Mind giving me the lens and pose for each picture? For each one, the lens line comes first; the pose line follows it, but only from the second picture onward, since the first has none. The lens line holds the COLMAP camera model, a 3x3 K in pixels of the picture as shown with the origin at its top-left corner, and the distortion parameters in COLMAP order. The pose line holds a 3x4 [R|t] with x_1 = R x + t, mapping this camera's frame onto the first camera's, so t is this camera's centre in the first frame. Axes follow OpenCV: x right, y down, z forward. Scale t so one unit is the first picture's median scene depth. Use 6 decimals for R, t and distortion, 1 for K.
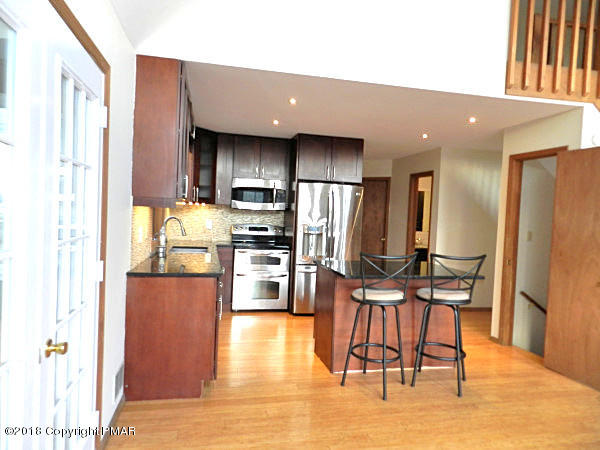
lens RADIAL K [[399.0, 0, 300.0], [0, 399.0, 225.0], [0, 0, 1]] dist [0.001508, 0.000013]
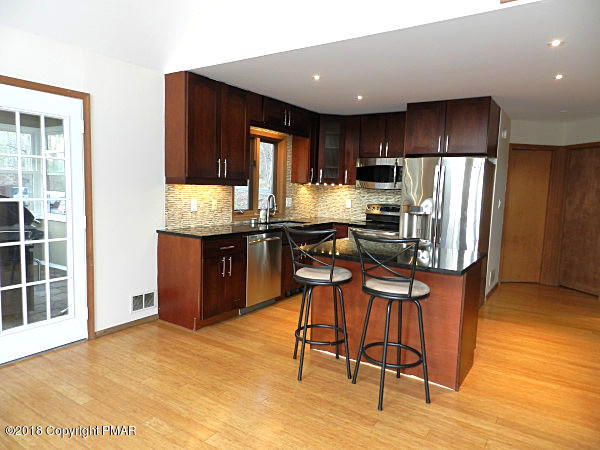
lens RADIAL K [[398.5, 0, 300.0], [0, 398.5, 225.0], [0, 0, 1]] dist [0.004609, 0.001373]
pose [[0.703023, 0.048819, -0.709490, 0.817870], [-0.025113, 0.998723, 0.043836, 0.021165], [0.710724, -0.013000, 0.703351, 0.306441]]
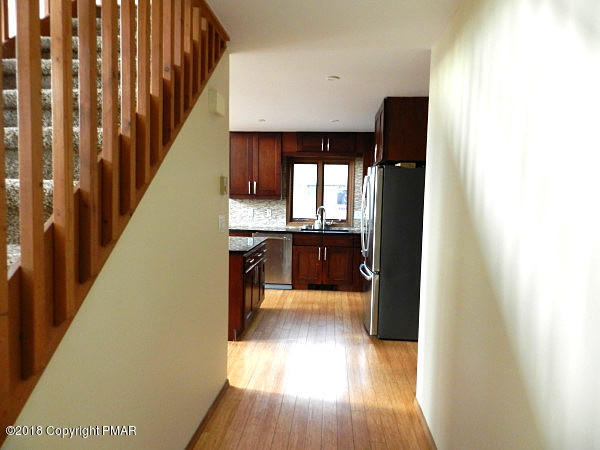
lens RADIAL K [[399.0, 0, 300.0], [0, 399.0, 225.0], [0, 0, 1]] dist [0.001508, 0.000013]
pose [[-0.292565, 0.012239, -0.956167, 1.519378], [-0.062223, 0.997555, 0.031808, 0.004868], [0.954219, 0.068801, -0.291088, 1.853181]]
